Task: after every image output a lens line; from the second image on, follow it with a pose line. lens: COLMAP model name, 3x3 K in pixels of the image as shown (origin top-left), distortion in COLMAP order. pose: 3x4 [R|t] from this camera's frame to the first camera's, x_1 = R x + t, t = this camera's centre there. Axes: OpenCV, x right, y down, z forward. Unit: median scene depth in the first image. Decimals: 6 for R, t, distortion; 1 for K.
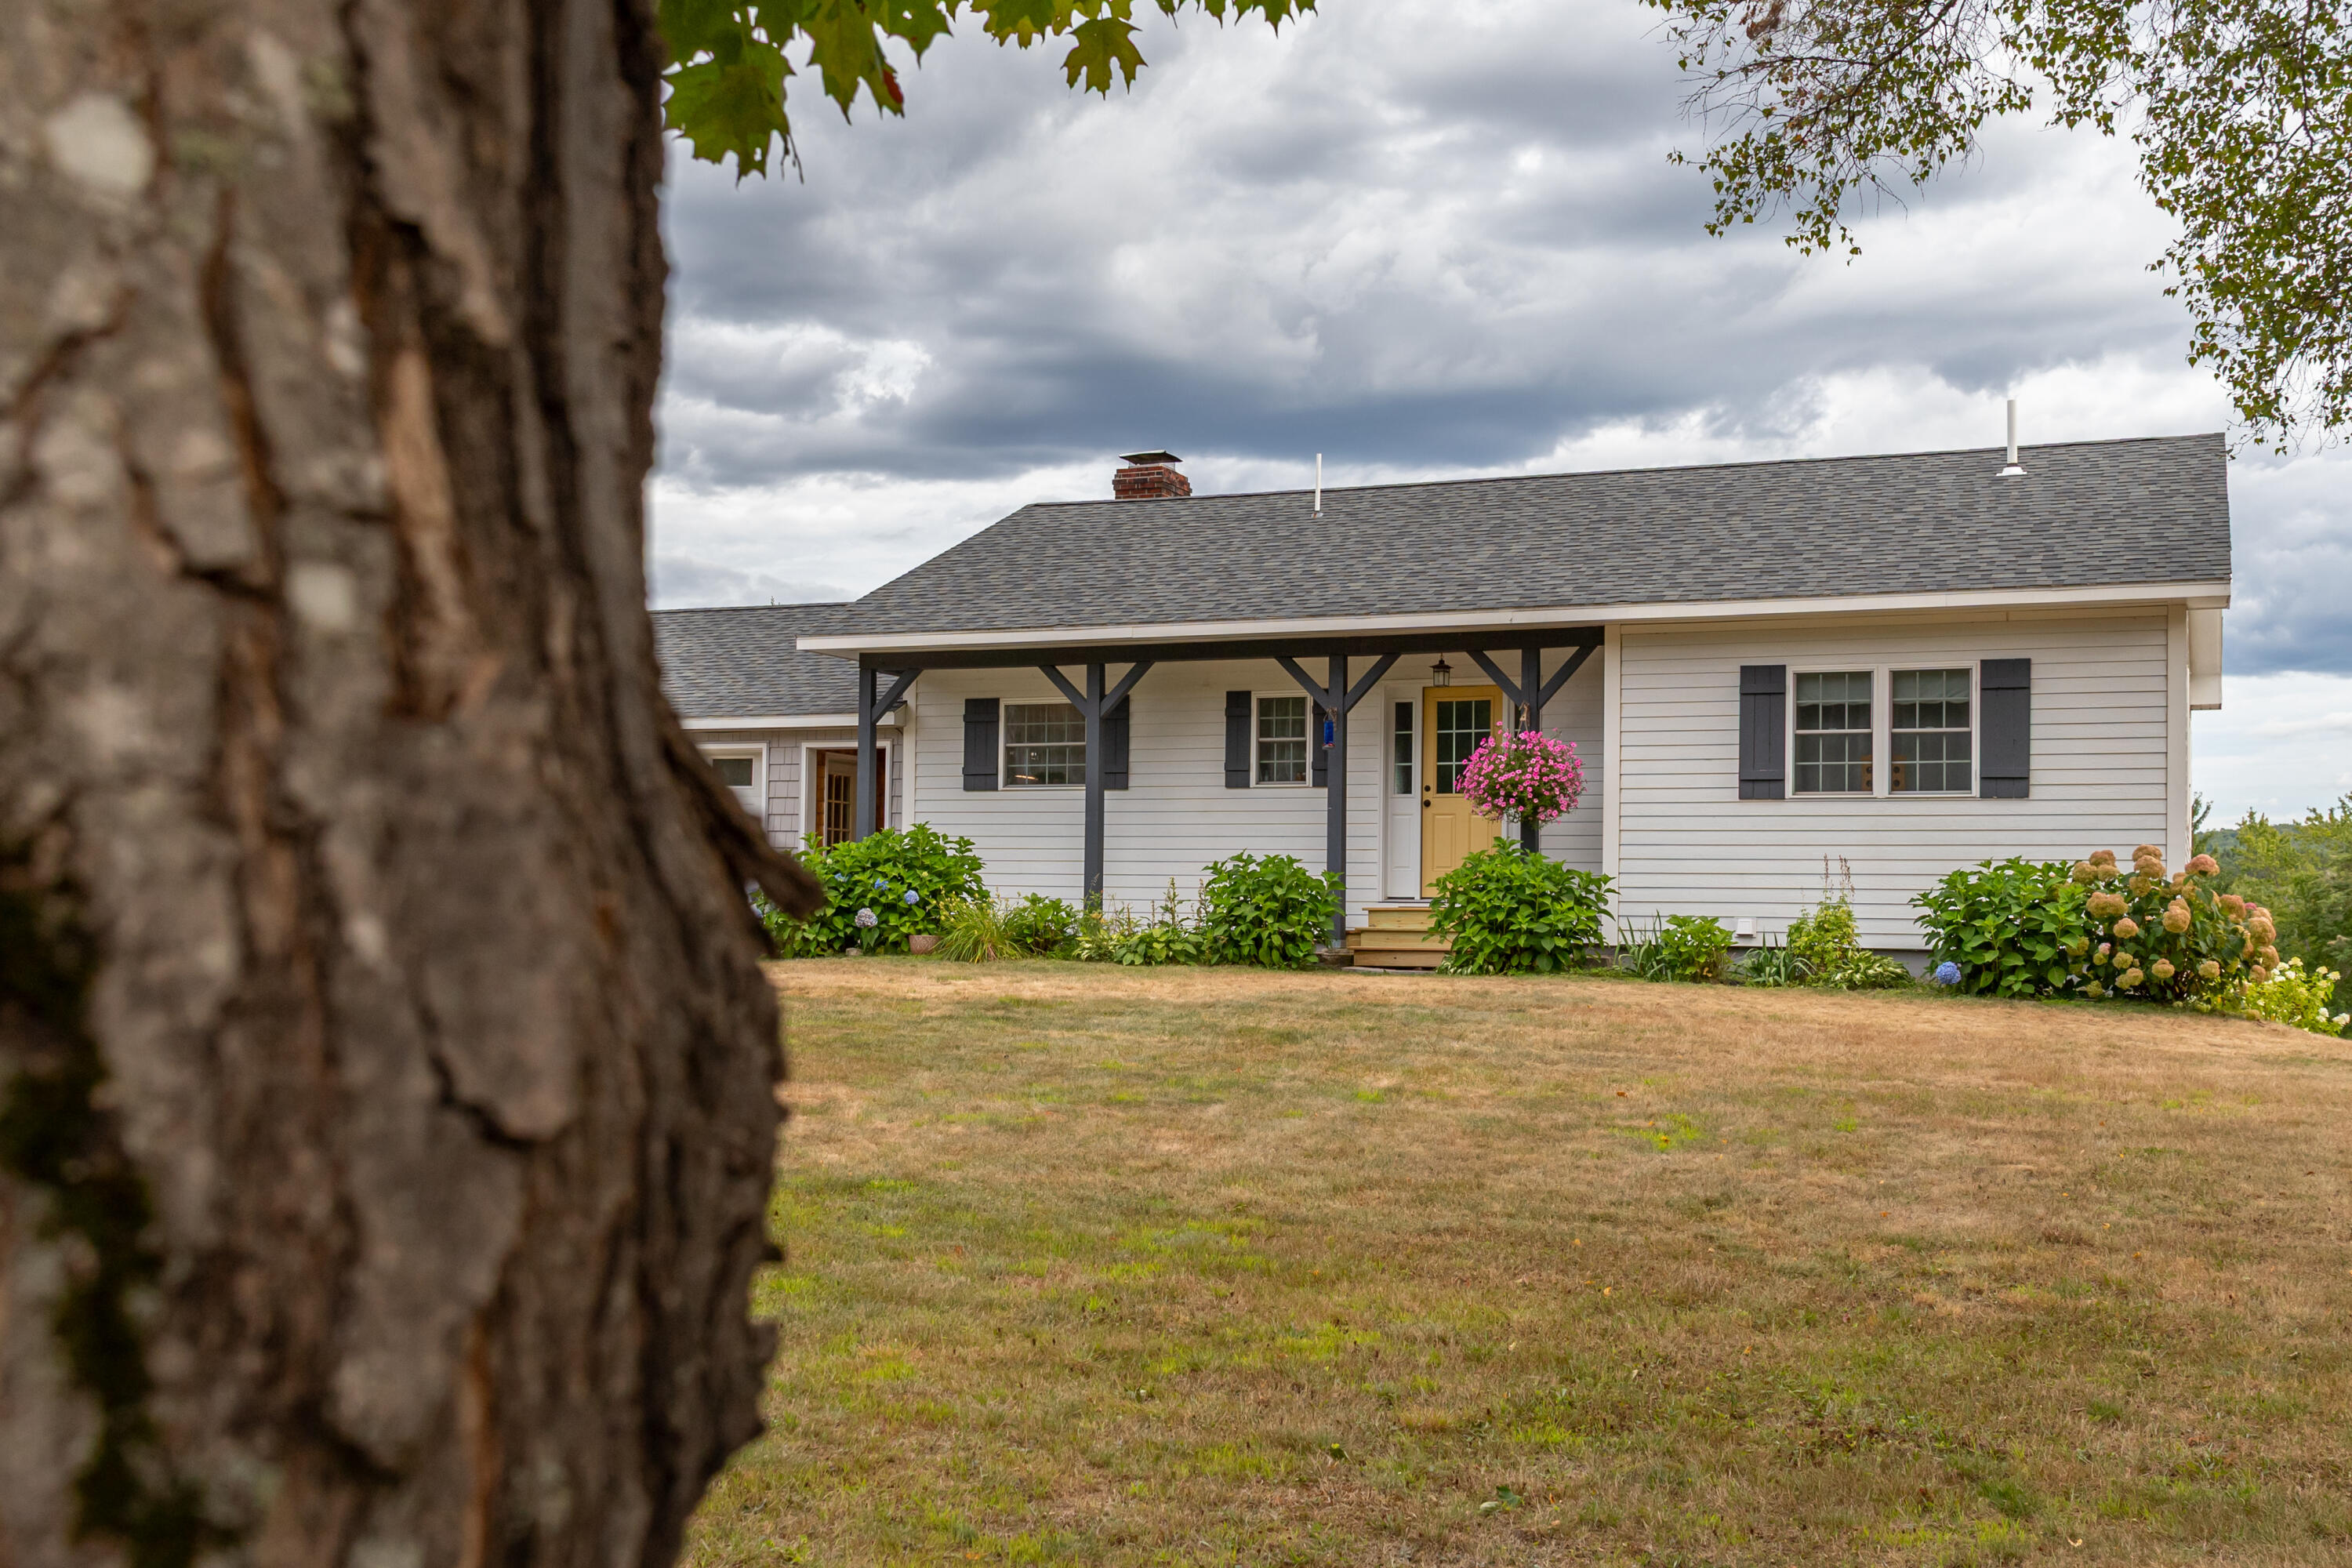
lens RADIAL K [[2455.9, 0, 1165.5], [0, 2455.9, 792.8], [0, 0, 1]] dist [0.002469, 0.000000]
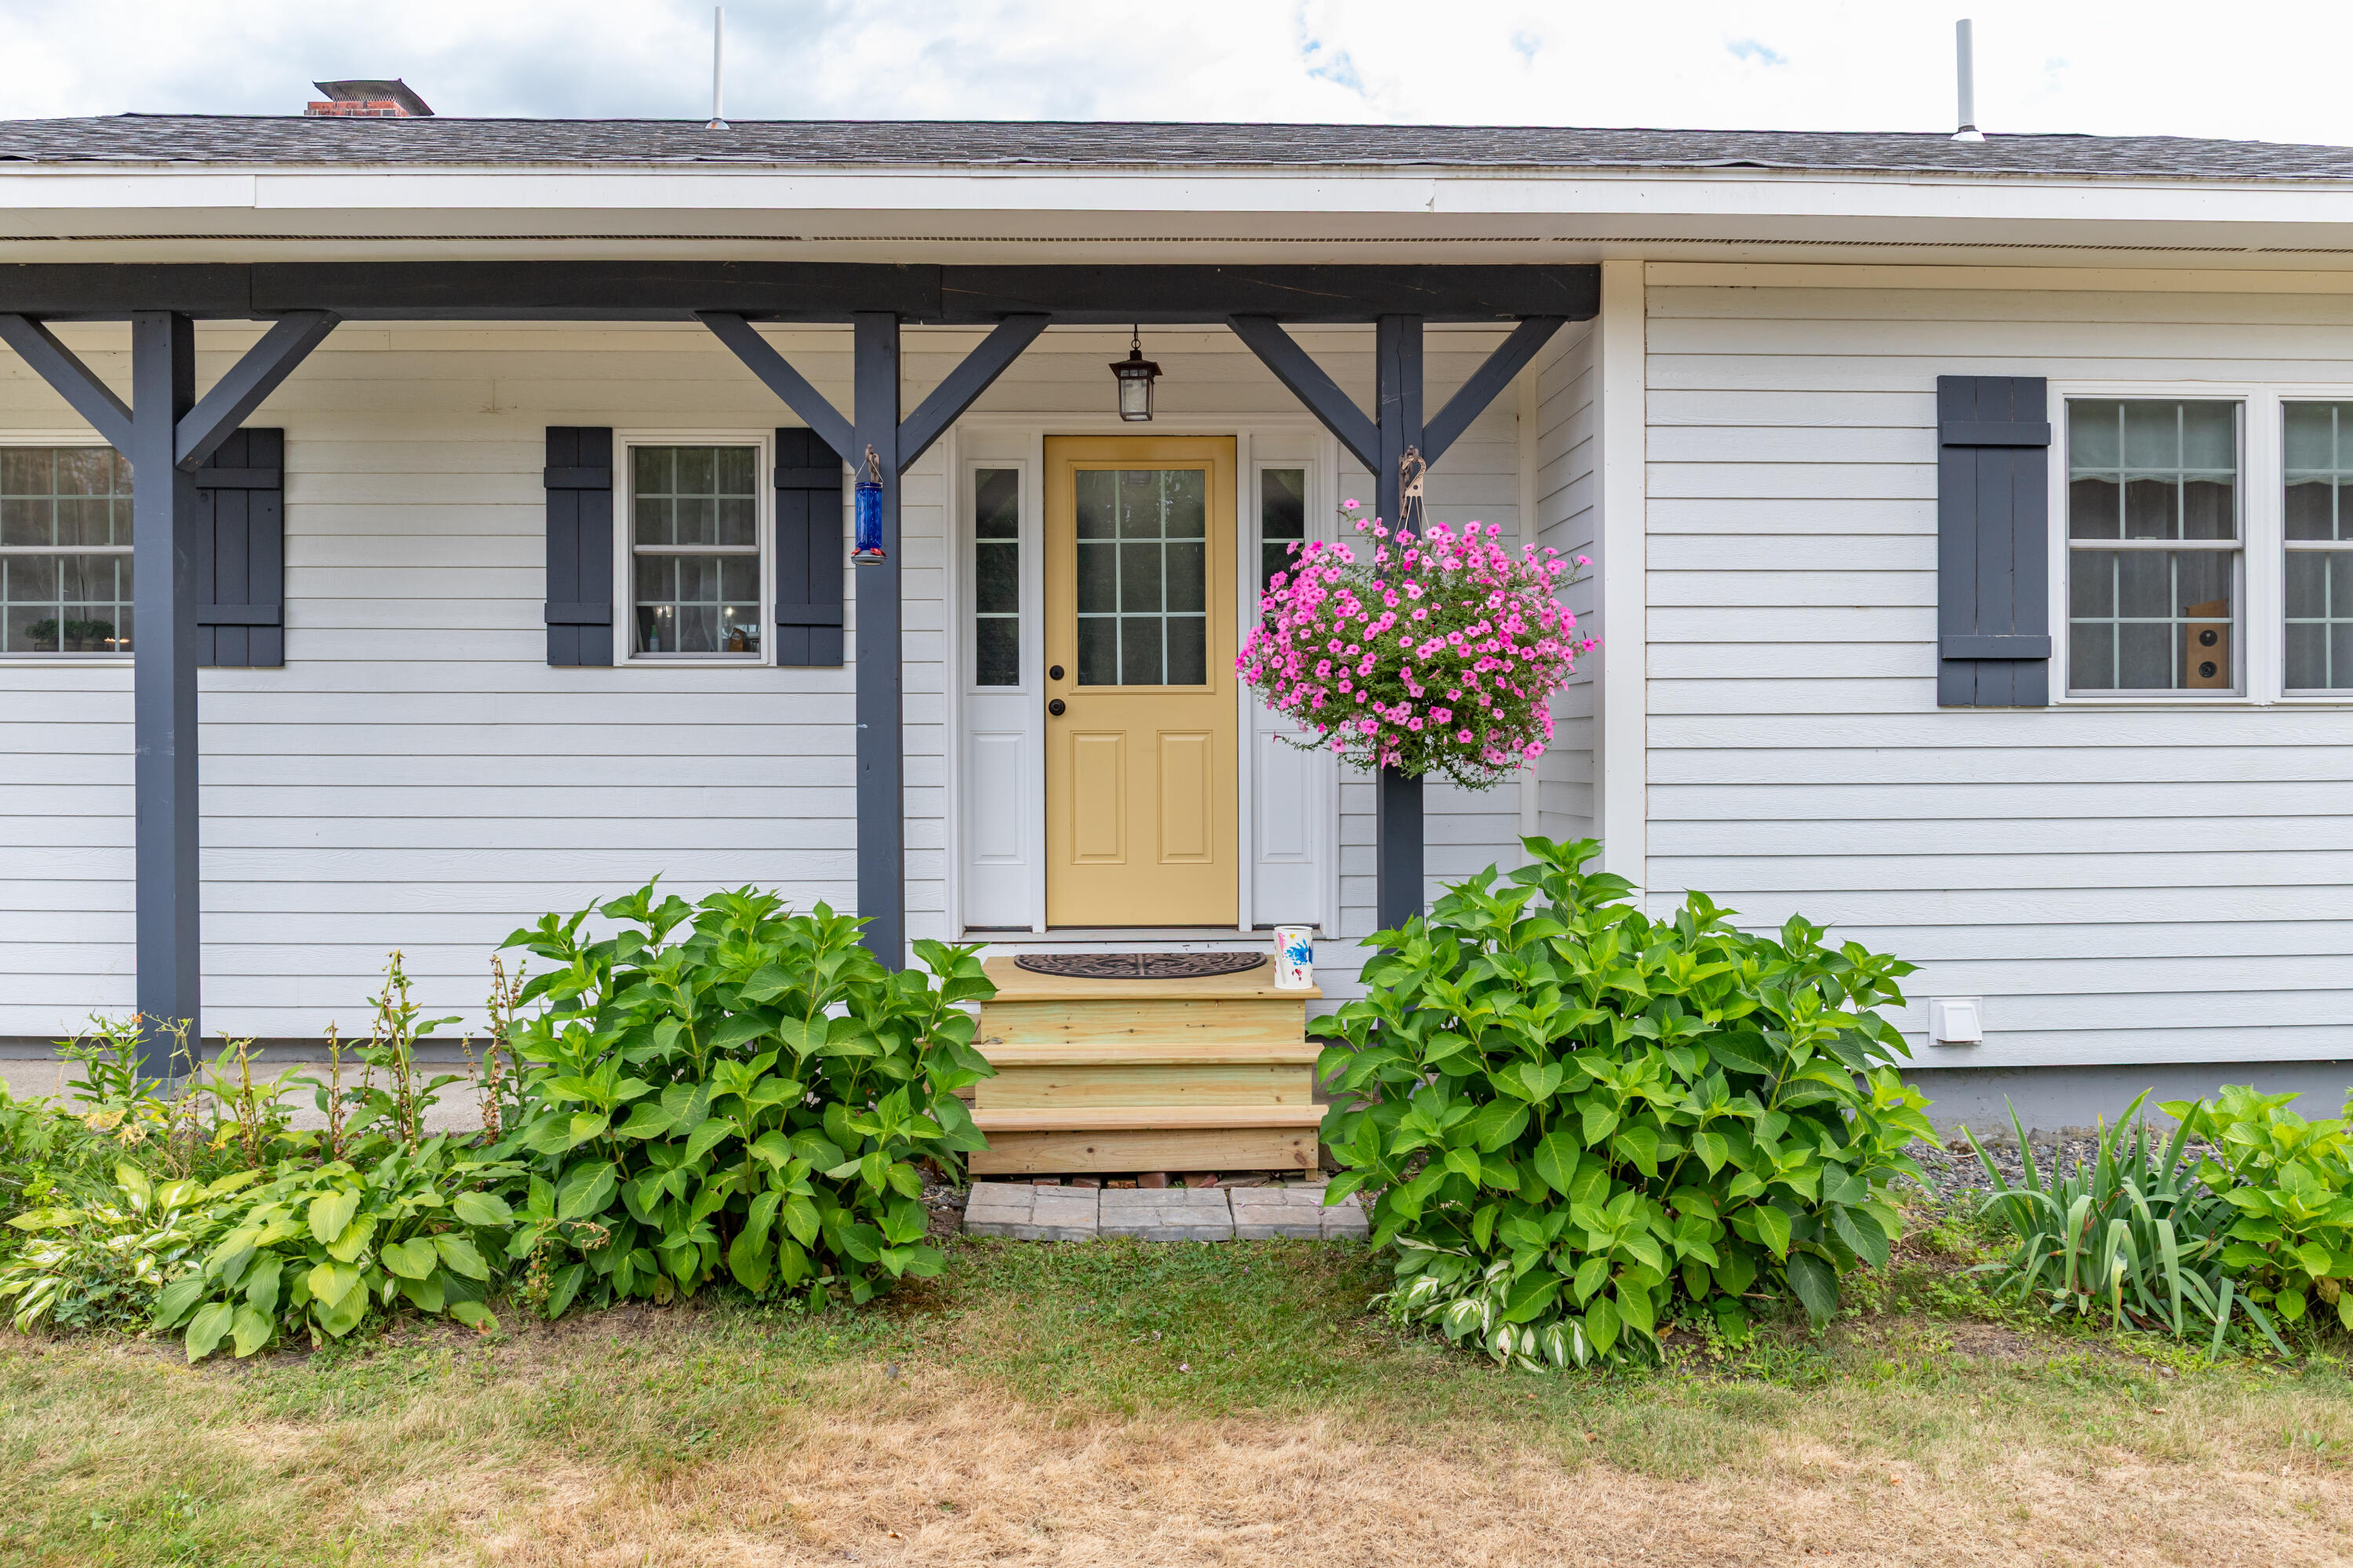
lens RADIAL K [[1596.1, 0, 1167.0], [0, 1596.1, 741.0], [0, 0, 1]] dist [-0.010004, -0.007335]
pose [[0.907431, -0.013948, 0.419970, 0.007244], [-0.007179, 0.998788, 0.048683, -0.003512], [-0.420140, -0.047191, 0.906231, 0.798783]]
